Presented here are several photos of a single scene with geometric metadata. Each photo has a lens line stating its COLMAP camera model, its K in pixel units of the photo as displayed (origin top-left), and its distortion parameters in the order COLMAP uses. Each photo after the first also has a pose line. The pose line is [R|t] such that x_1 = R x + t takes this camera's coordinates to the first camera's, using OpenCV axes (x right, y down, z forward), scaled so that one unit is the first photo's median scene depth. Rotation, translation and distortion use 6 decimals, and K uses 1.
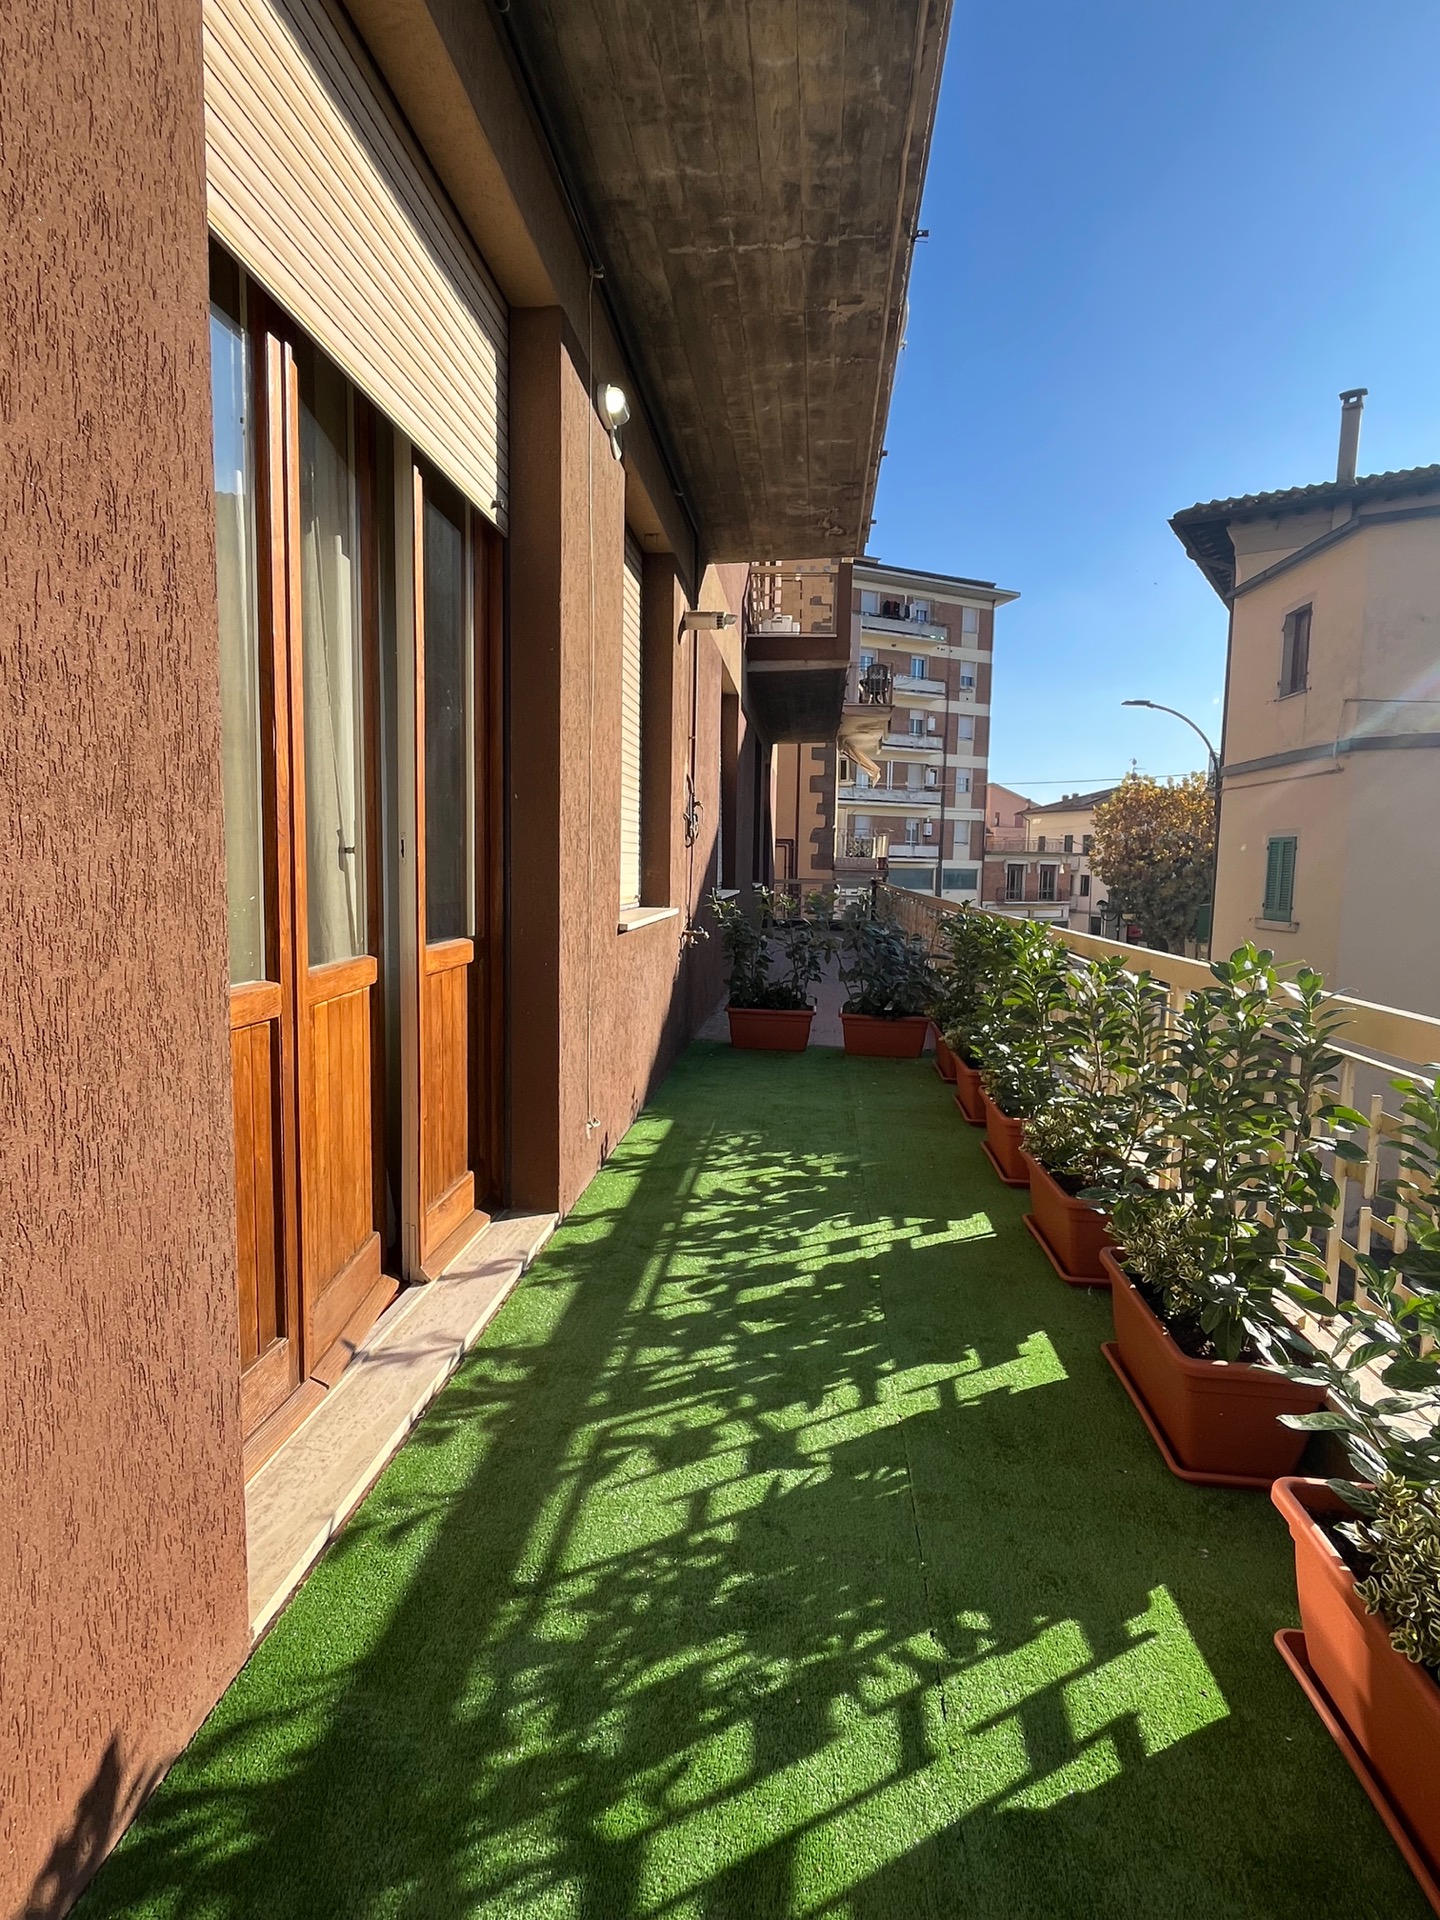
lens RADIAL K [[1023.2, 0, 726.7], [0, 1023.2, 954.1], [0, 0, 1]] dist [0.000248, 0.000254]
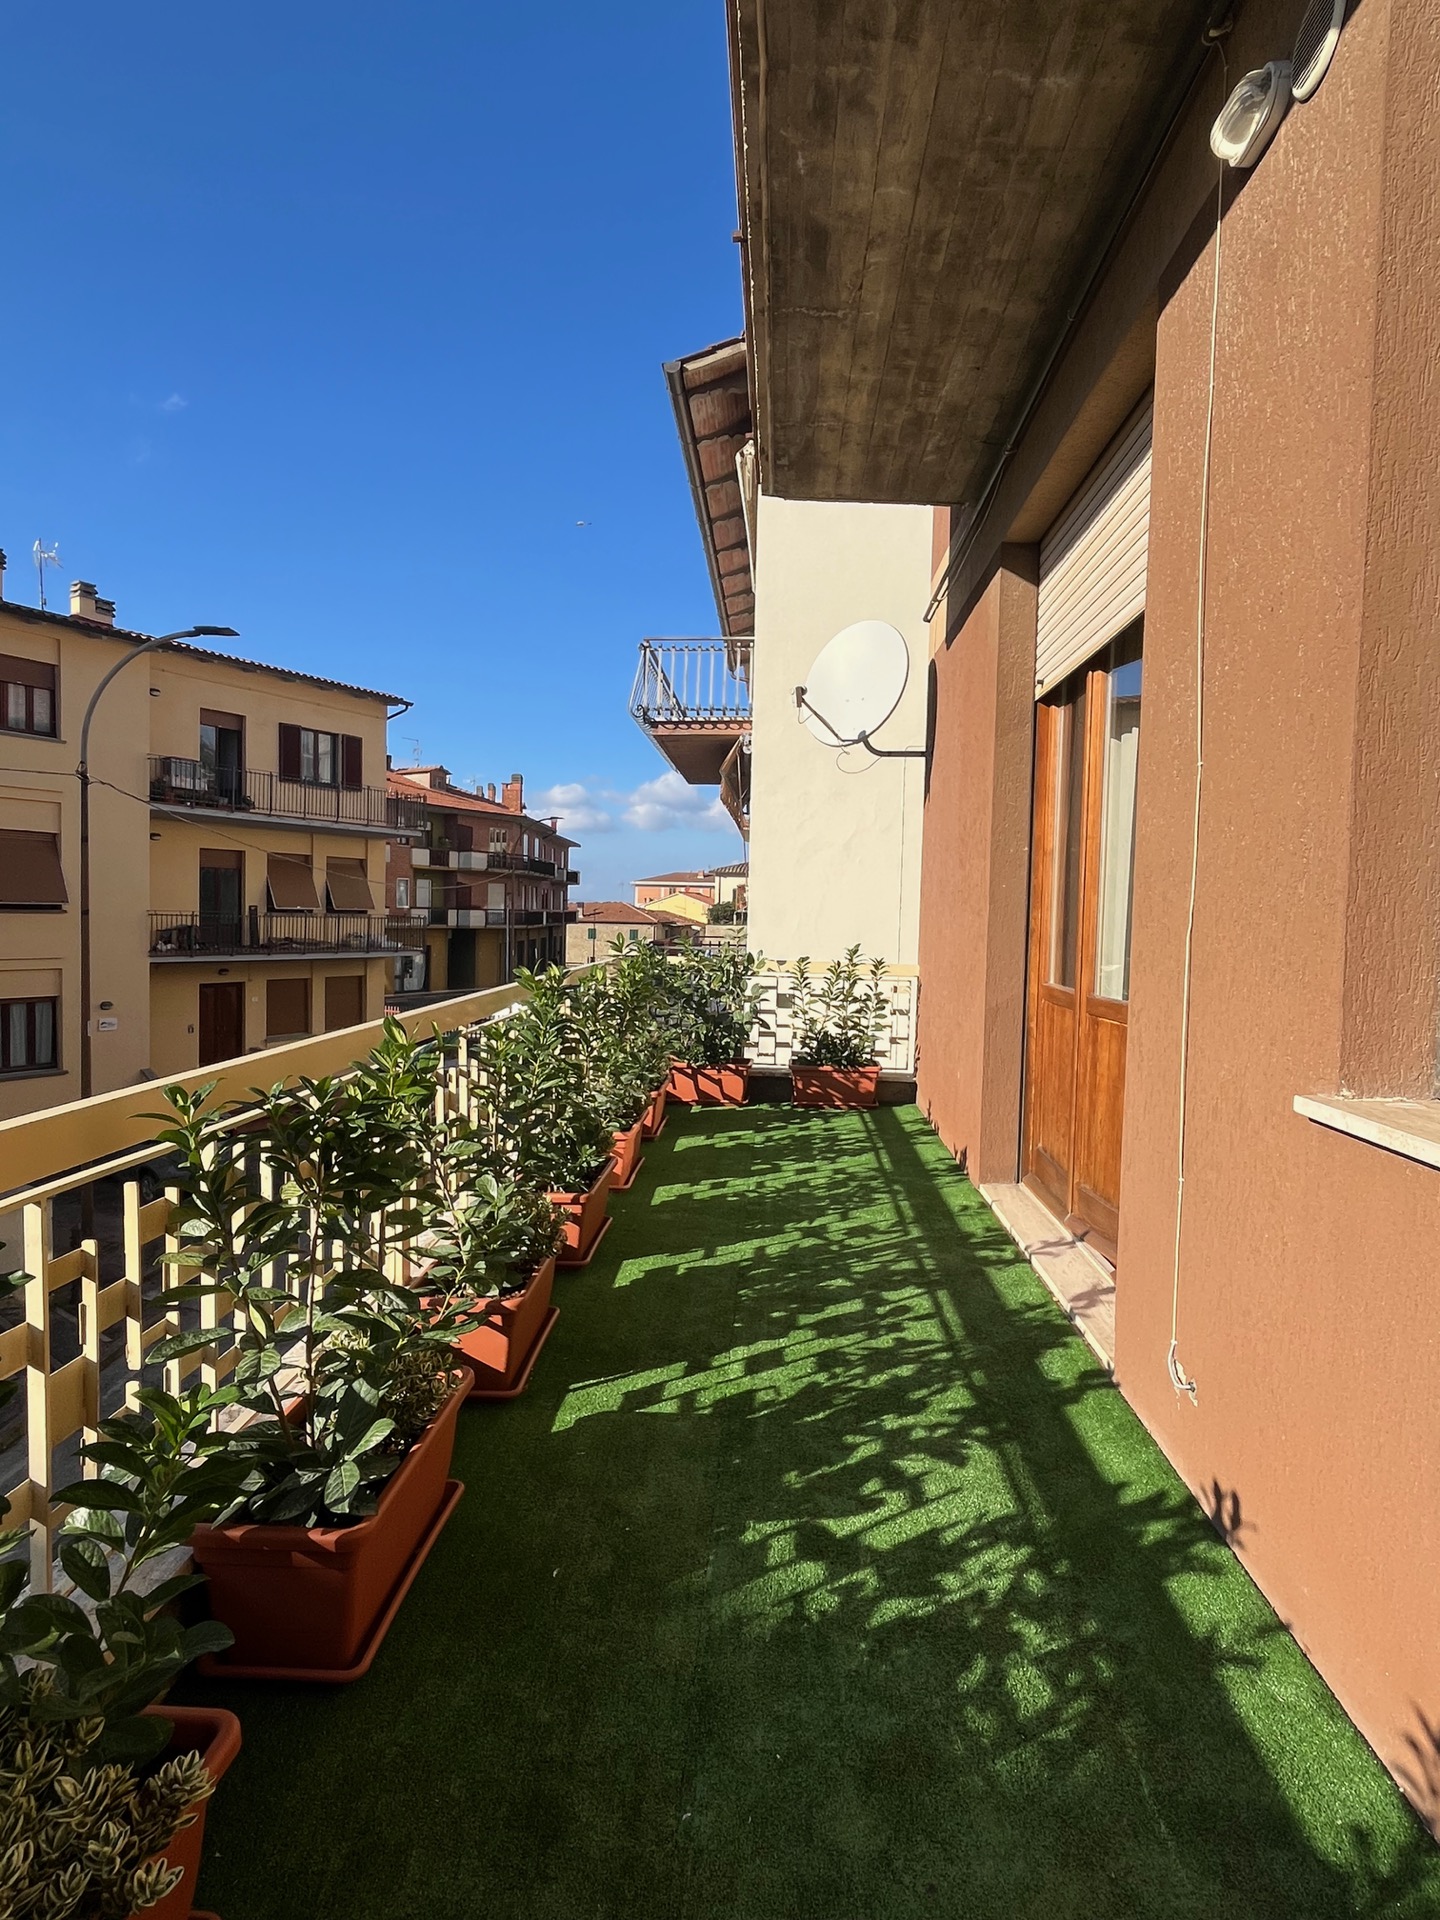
lens RADIAL K [[1023.2, 0, 725.9], [0, 1023.2, 955.9], [0, 0, 1]] dist [0.000248, 0.000254]
pose [[-0.998483, -0.040800, -0.036964, 0.195914], [-0.045240, 0.990672, 0.128538, -0.167839], [0.031375, 0.130015, -0.991015, 1.832189]]
